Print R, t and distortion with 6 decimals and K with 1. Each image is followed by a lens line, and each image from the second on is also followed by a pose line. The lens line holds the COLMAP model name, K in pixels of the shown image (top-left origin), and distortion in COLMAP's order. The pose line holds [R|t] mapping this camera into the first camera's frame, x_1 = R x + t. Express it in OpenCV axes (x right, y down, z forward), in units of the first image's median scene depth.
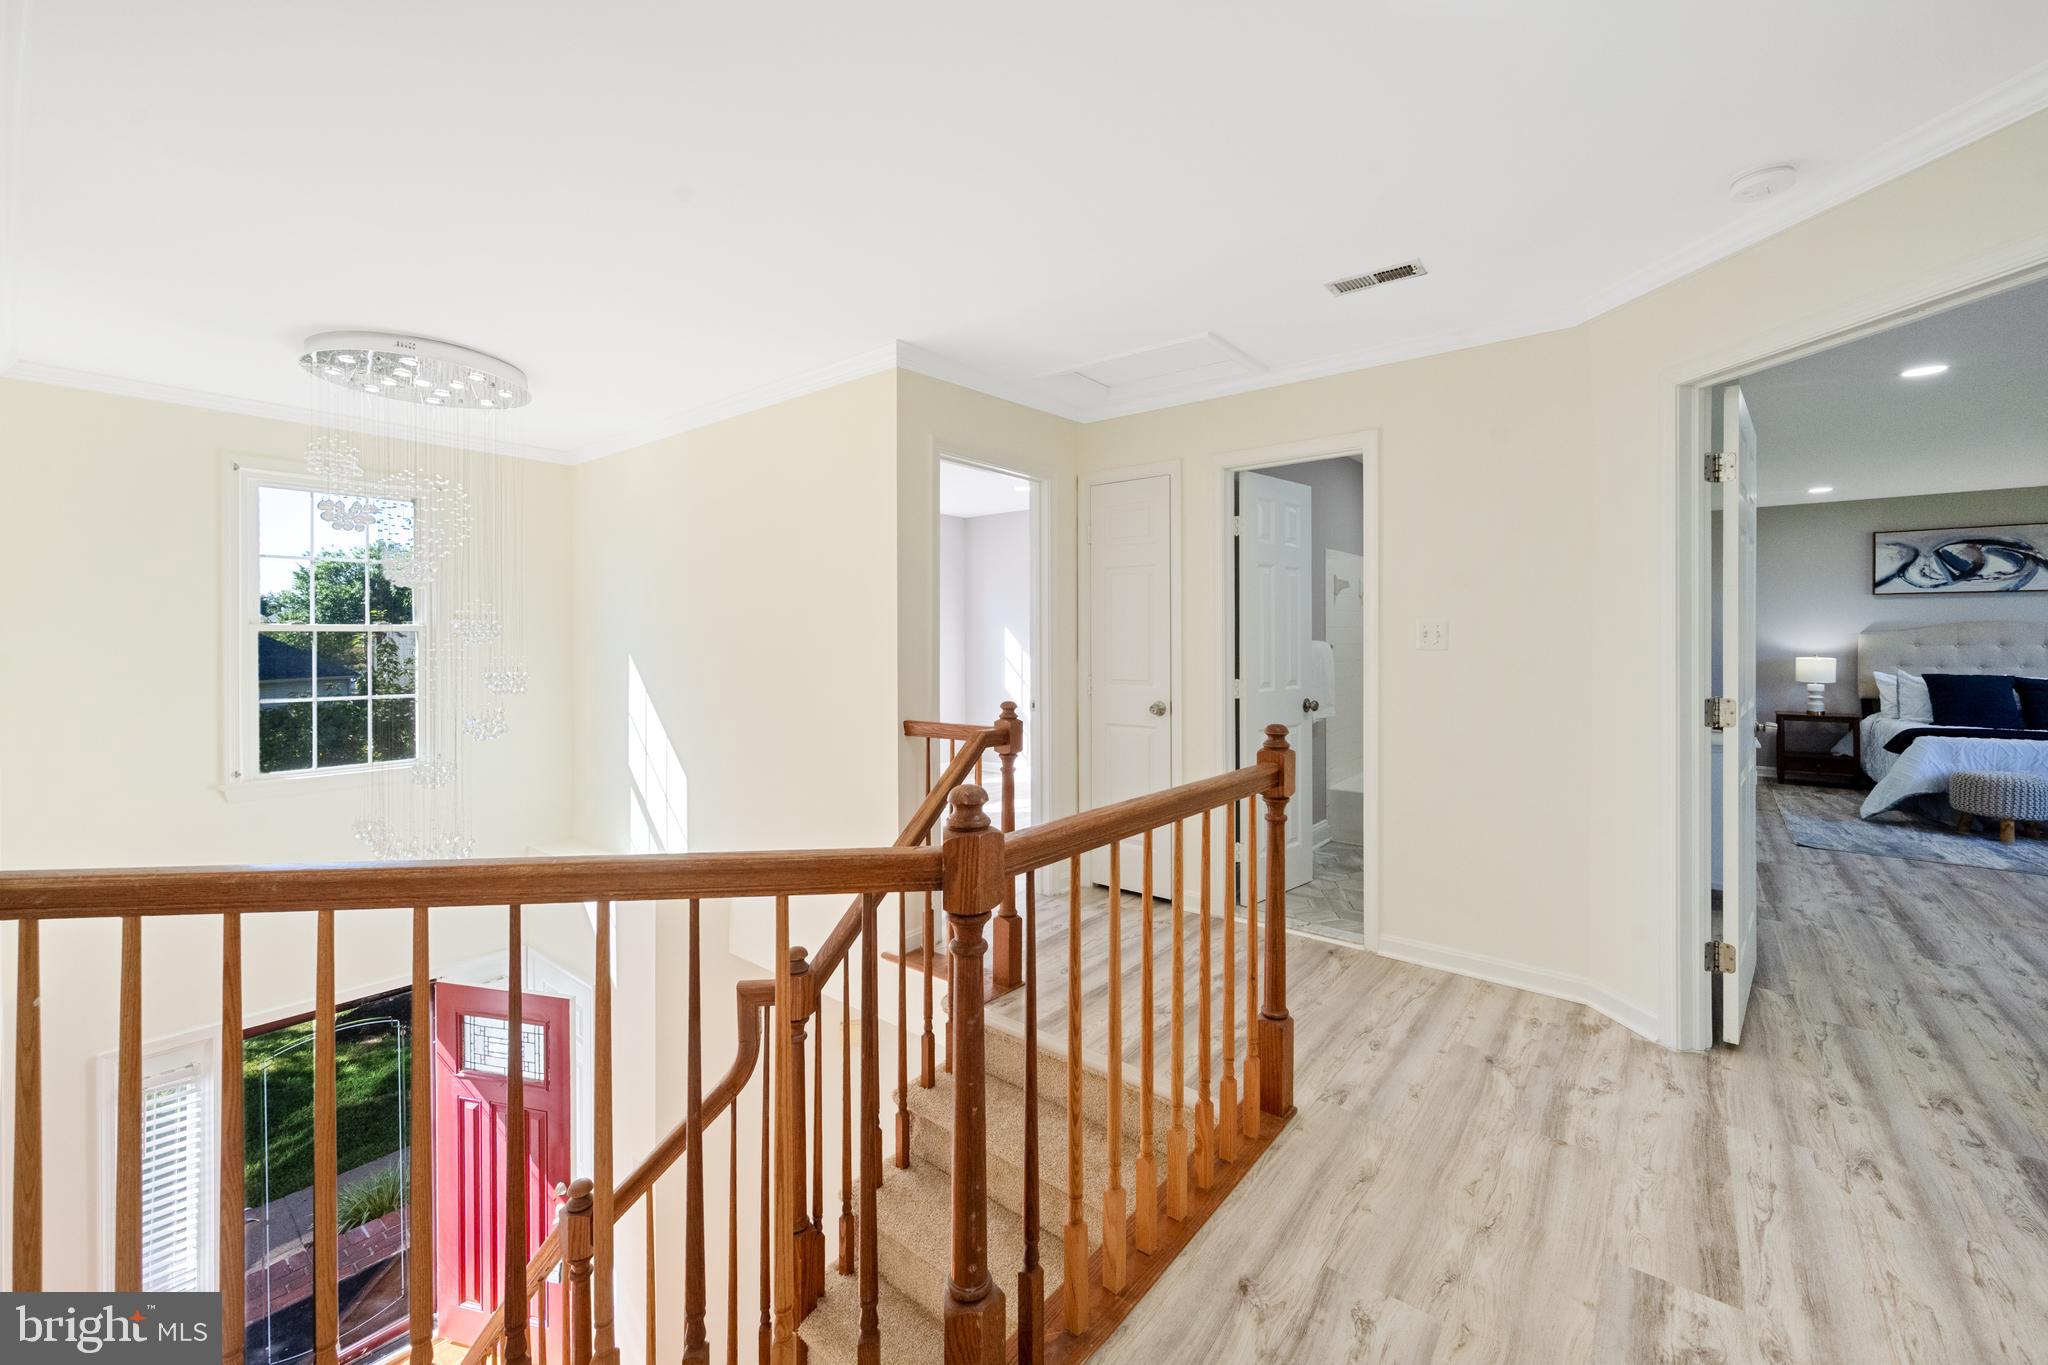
lens RADIAL K [[819.4, 0, 1023.8], [0, 819.4, 637.4], [0, 0, 1]] dist [-0.000715, -0.000122]
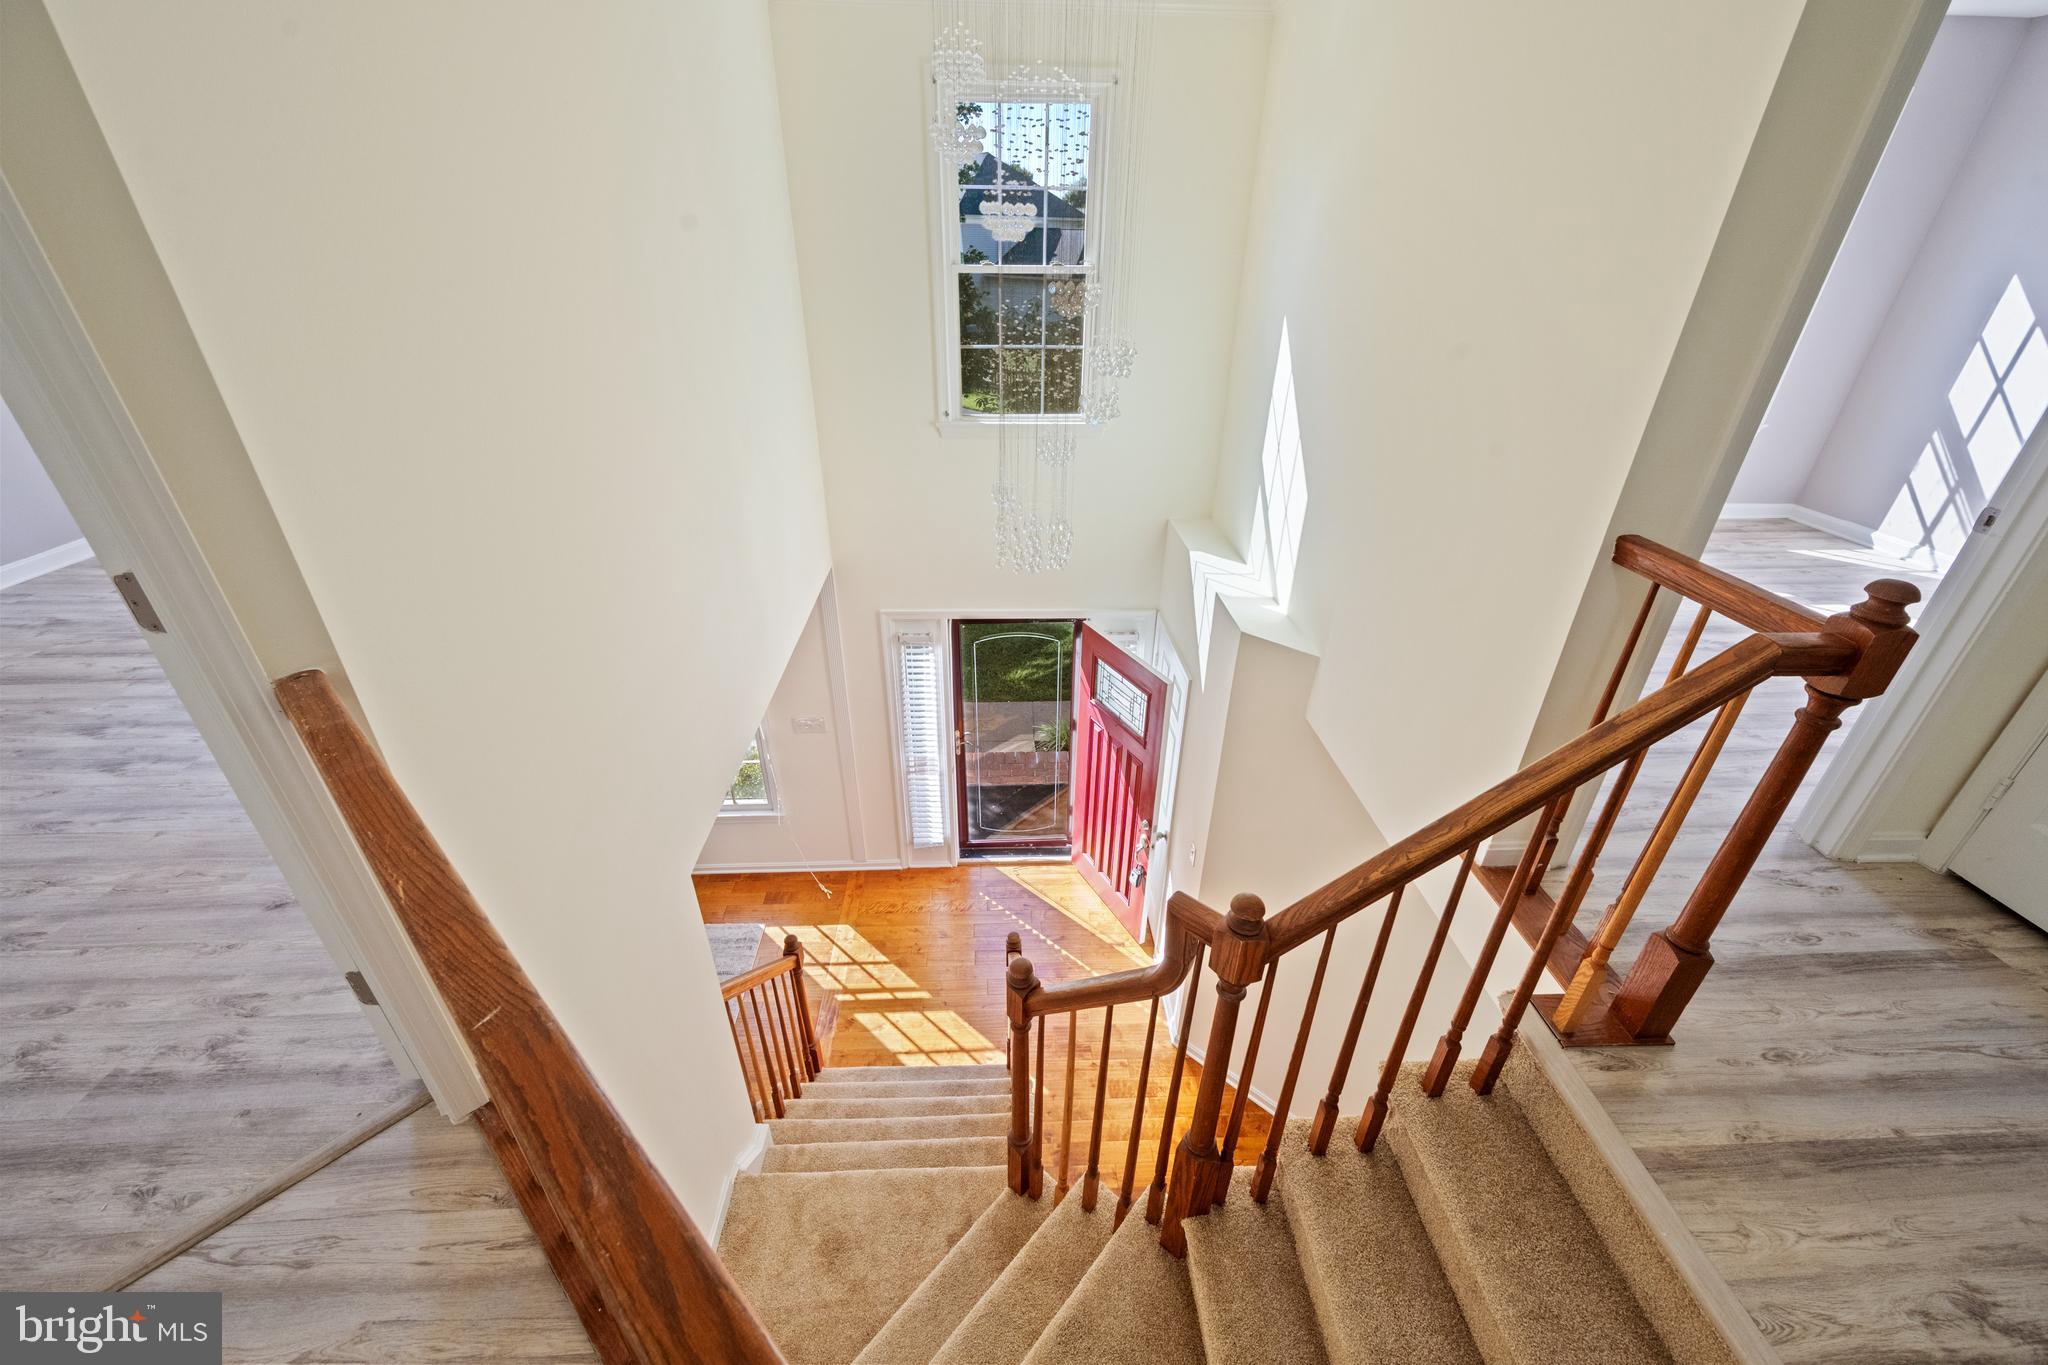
lens RADIAL K [[809.3, 0, 1018.9], [0, 809.3, 692.8], [0, 0, 1]] dist [-0.000200, 0.000124]
pose [[0.665407, 0.376222, -0.644741, -0.029420], [-0.012374, 0.869147, 0.494399, -0.069706], [0.746378, -0.320998, 0.582992, 0.384747]]
